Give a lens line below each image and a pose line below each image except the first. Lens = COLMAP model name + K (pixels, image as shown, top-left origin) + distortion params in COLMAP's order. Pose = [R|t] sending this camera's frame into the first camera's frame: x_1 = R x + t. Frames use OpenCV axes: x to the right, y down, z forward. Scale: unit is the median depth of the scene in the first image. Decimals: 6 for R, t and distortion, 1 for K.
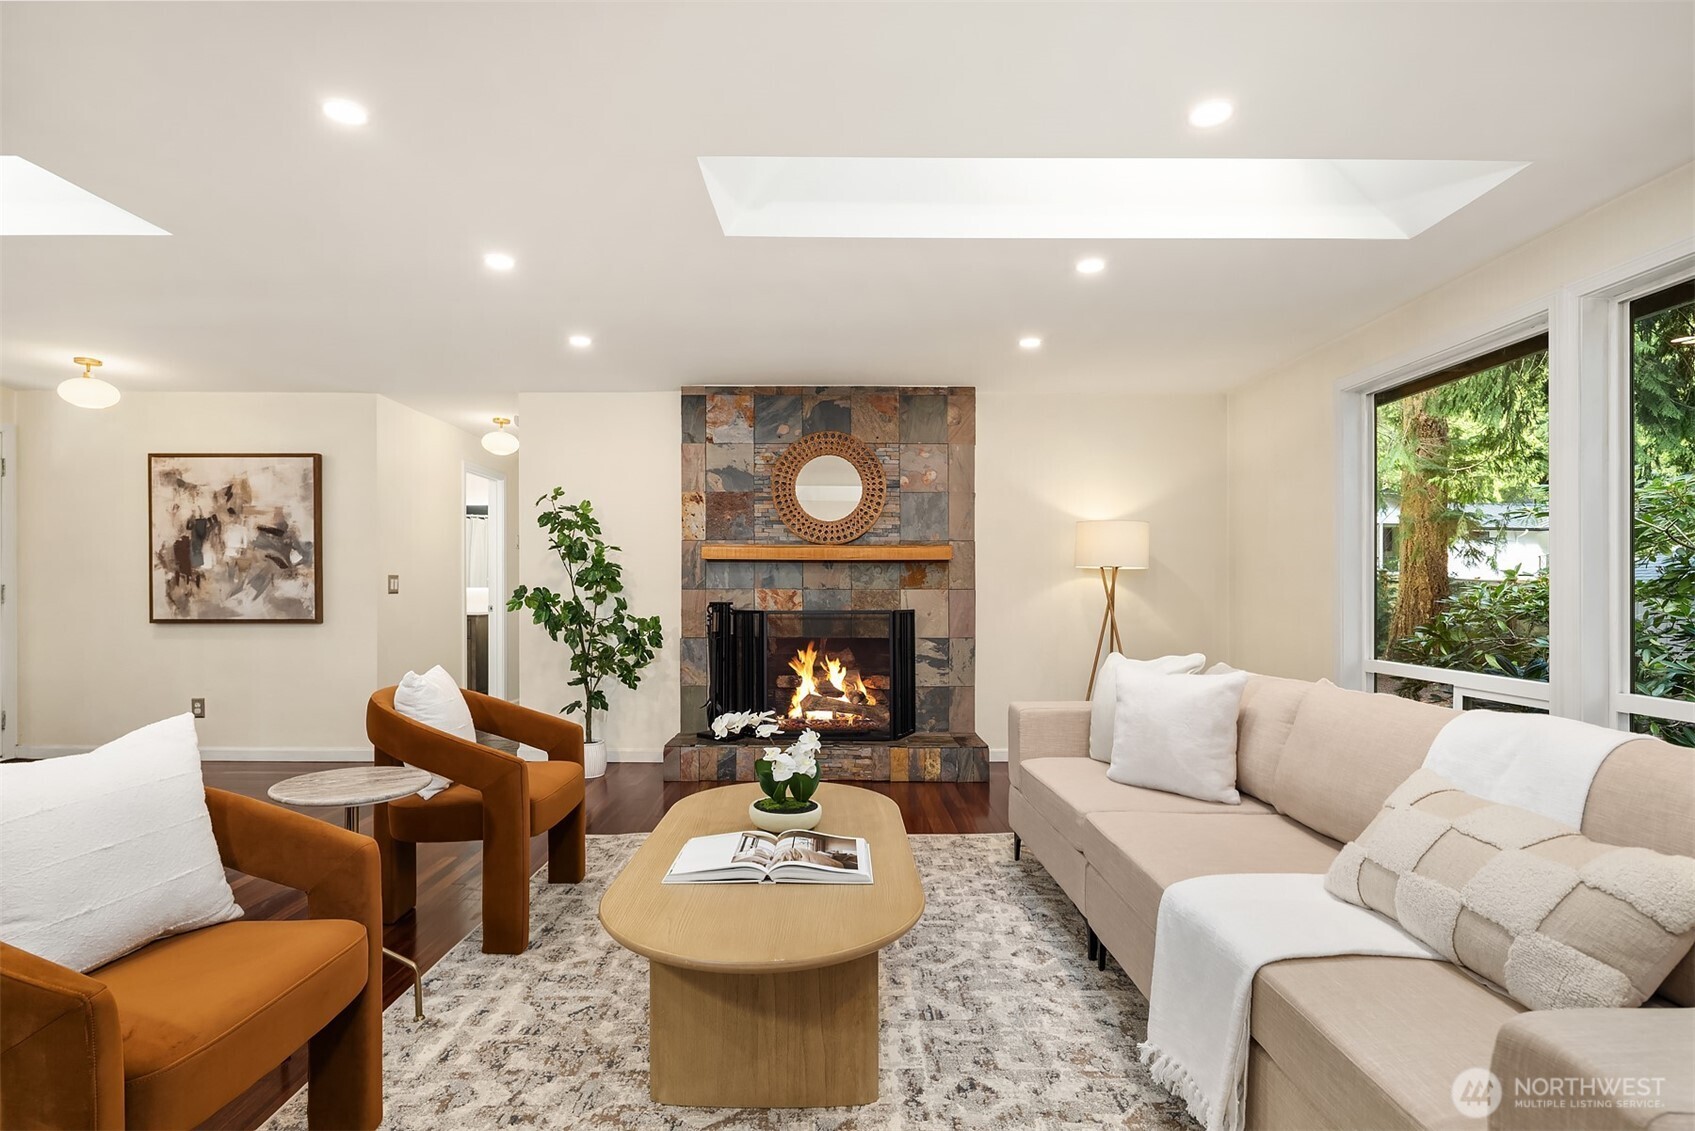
lens RADIAL K [[821.4, 0, 845.6], [0, 821.4, 583.5], [0, 0, 1]] dist [0.004360, -0.000041]
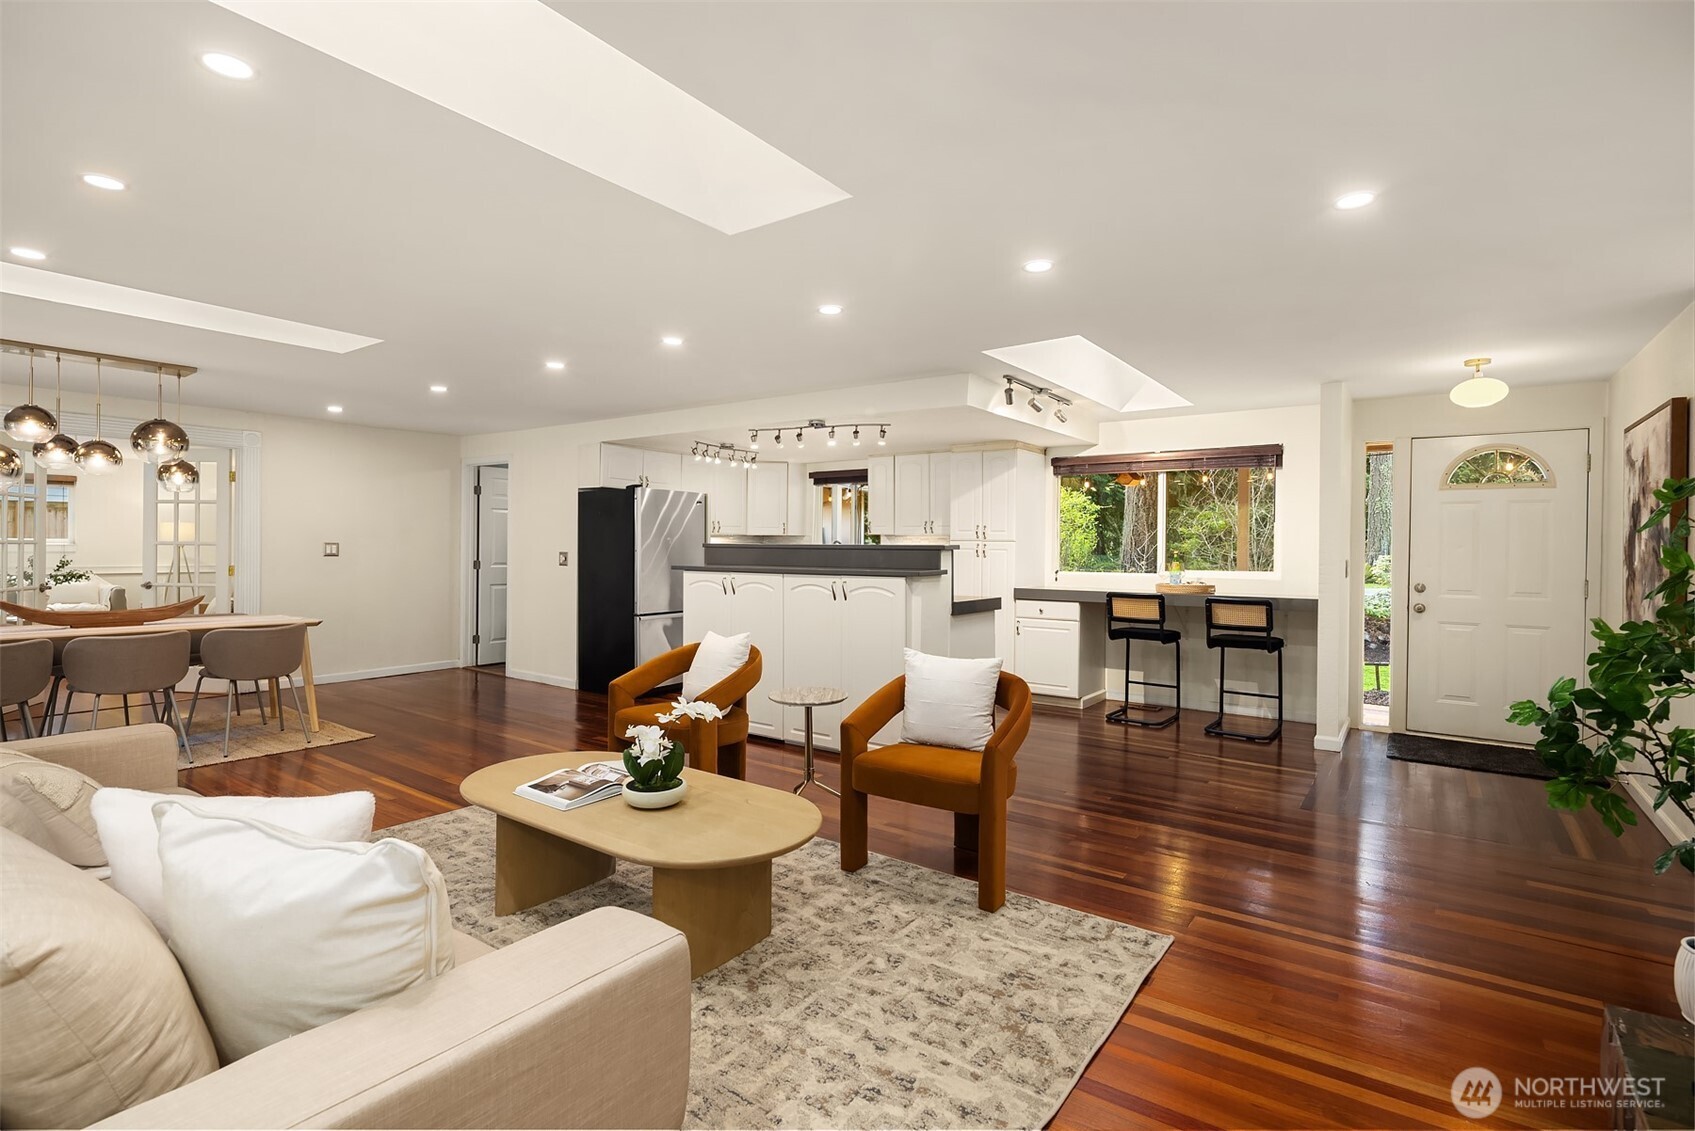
lens RADIAL K [[821.4, 0, 844.4], [0, 821.4, 557.5], [0, 0, 1]] dist [0.004360, -0.000041]
pose [[-0.591763, 0.005178, -0.806095, 0.317190], [-0.006185, 0.999921, 0.010963, -0.030757], [0.806088, 0.011473, -0.591684, 0.852313]]
